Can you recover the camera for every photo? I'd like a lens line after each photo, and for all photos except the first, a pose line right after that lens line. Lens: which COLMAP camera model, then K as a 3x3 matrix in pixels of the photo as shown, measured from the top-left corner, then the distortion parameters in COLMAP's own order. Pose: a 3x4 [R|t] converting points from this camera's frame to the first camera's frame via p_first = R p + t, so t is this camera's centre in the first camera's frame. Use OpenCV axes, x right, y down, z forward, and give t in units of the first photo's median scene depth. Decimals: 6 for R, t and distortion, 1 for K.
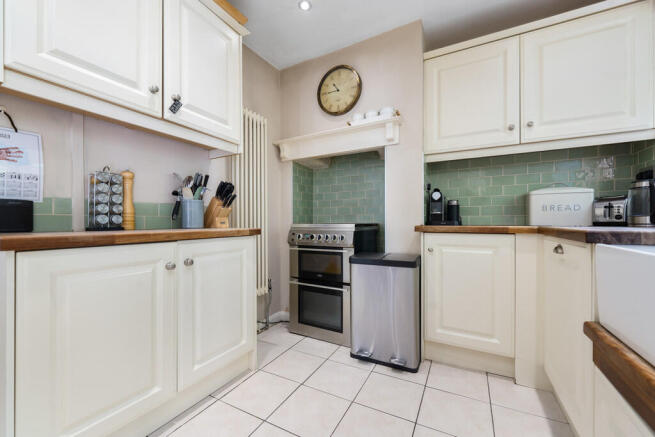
lens RADIAL K [[266.7, 0, 326.5], [0, 266.7, 221.3], [0, 0, 1]] dist [-0.000175, -0.000462]
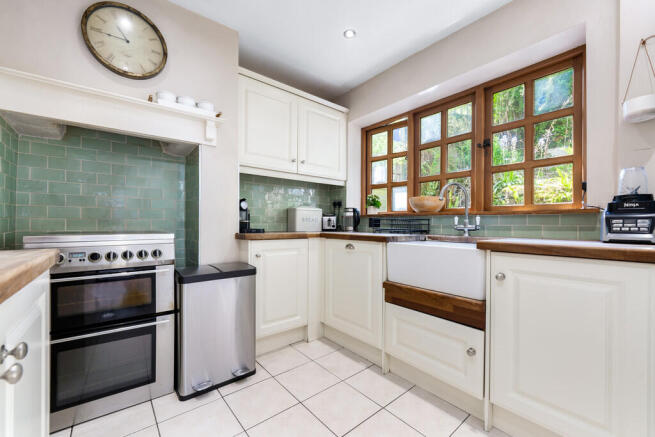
lens RADIAL K [[266.7, 0, 329.5], [0, 266.7, 224.5], [0, 0, 1]] dist [-0.000175, -0.000462]
pose [[0.368480, 0.001819, 0.929634, -0.470865], [-0.008368, 0.999964, 0.001360, -0.023173], [-0.929598, -0.008280, 0.368482, 0.292721]]
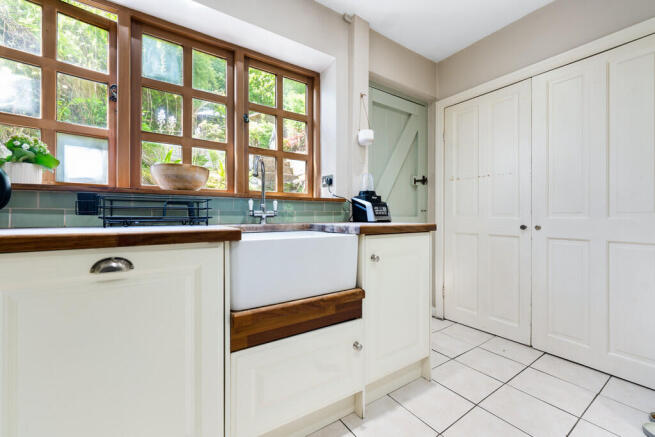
lens RADIAL K [[266.7, 0, 327.7], [0, 266.7, 211.8], [0, 0, 1]] dist [-0.000175, -0.000462]
pose [[-0.885203, 0.005995, 0.465167, 0.065310], [-0.000478, 0.999905, -0.013798, -0.009427], [-0.465205, -0.012436, -0.885116, 0.801582]]
